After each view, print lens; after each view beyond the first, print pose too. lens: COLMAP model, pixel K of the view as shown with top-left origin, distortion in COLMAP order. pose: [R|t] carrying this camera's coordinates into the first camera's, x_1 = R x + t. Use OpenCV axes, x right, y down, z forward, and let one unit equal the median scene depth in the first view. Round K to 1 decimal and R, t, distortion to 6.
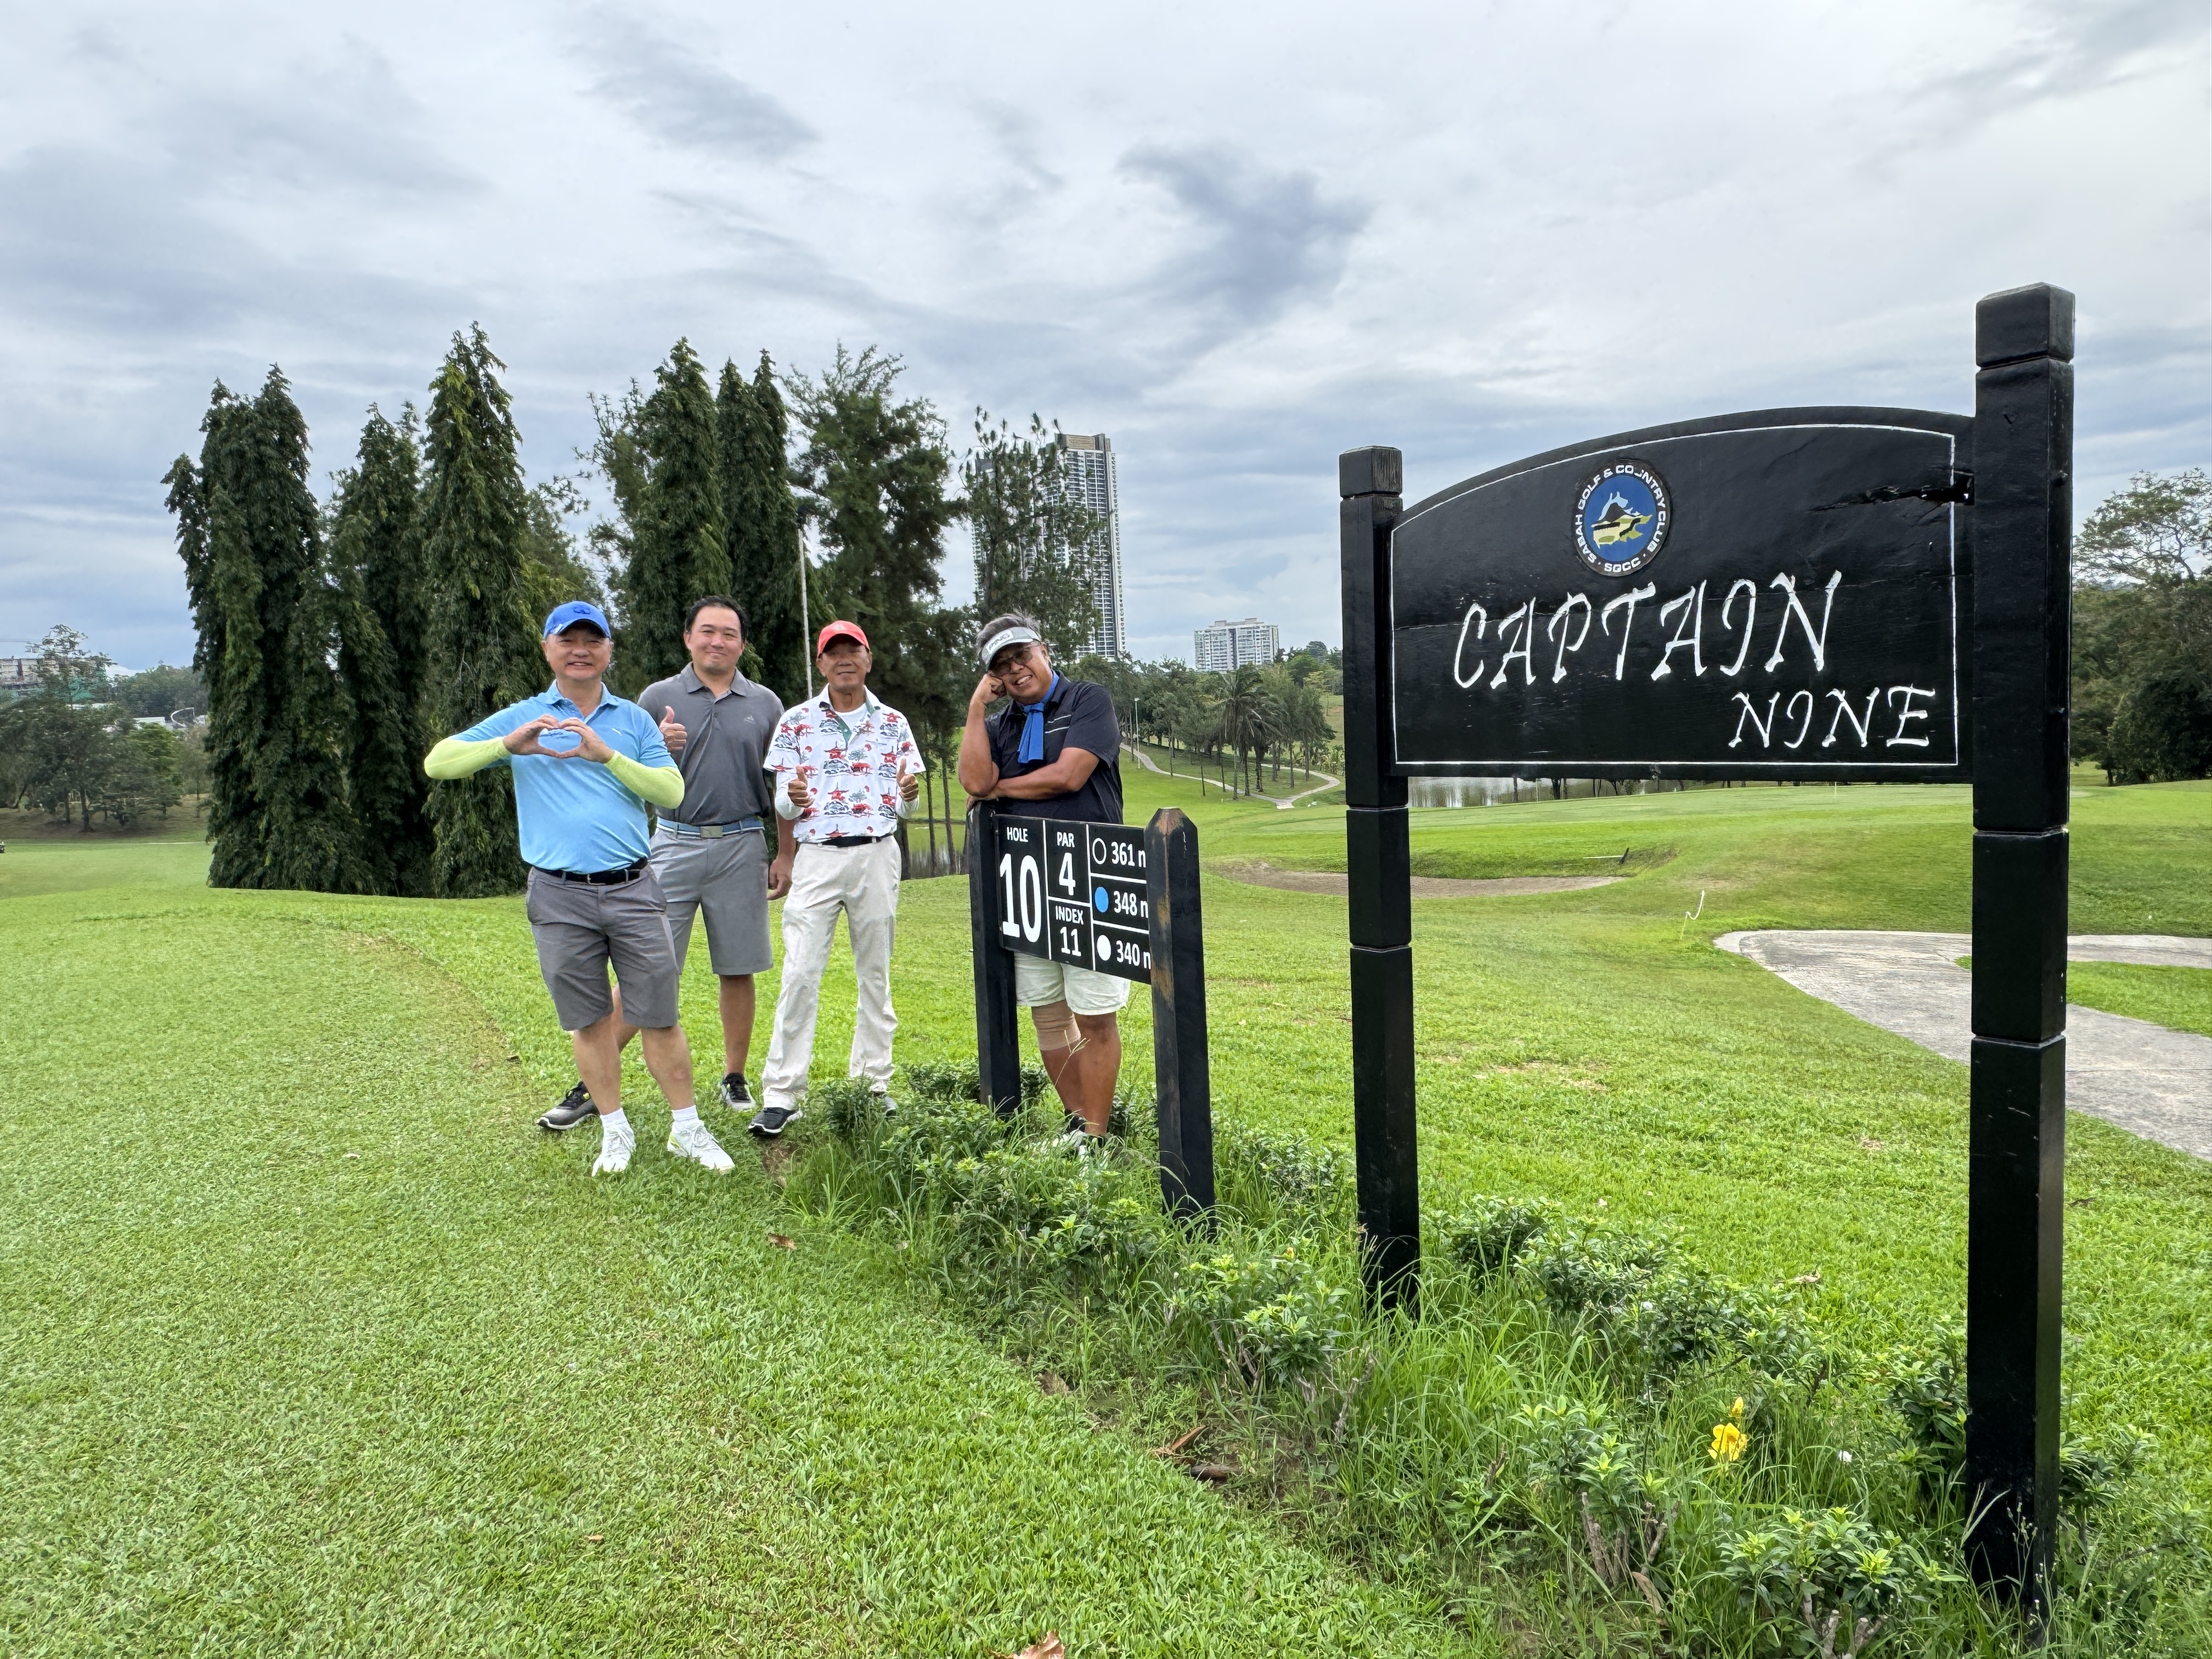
lens RADIAL K [[1470.7, 0, 1105.5], [0, 1470.7, 841.0], [0, 0, 1]] dist [0.008292, 0.000394]
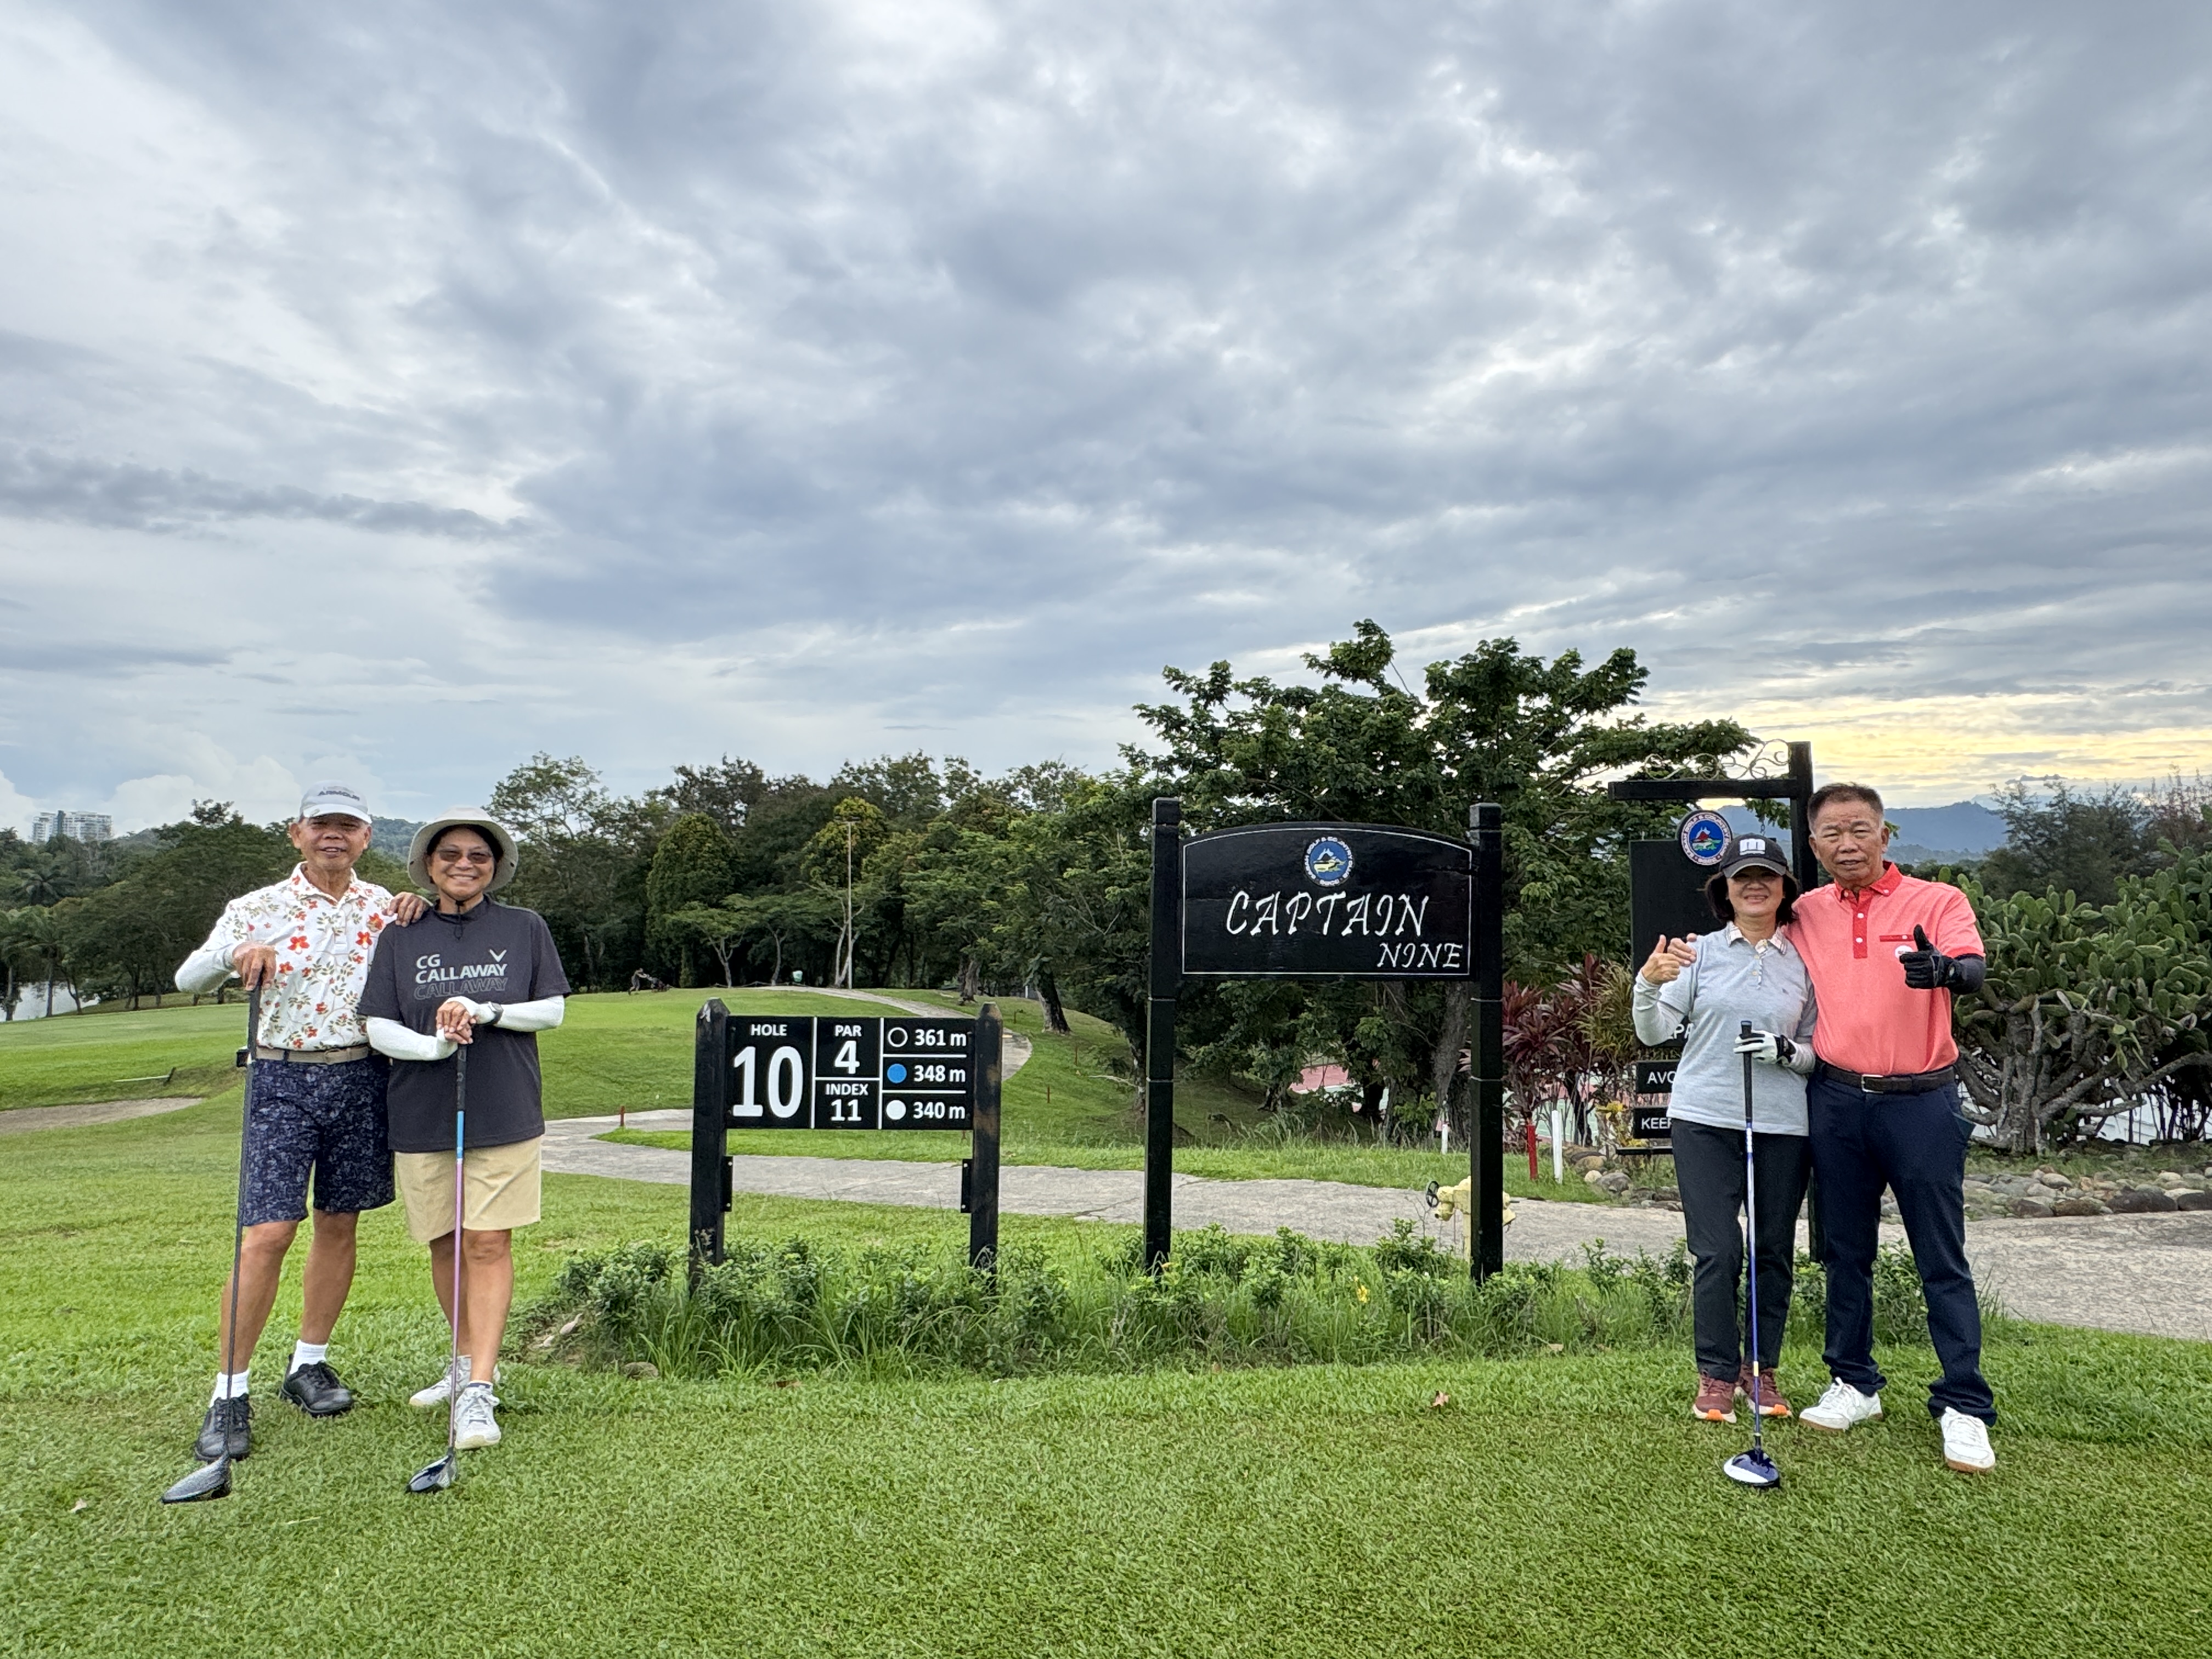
lens RADIAL K [[1322.2, 0, 1115.9], [0, 1322.2, 817.1], [0, 0, 1]] dist [0.007965, 0.000581]
pose [[0.501923, 0.107334, 0.858226, -0.998717], [0.043827, 0.987839, -0.149176, -0.002978], [-0.863801, 0.112488, 0.491115, 0.203484]]
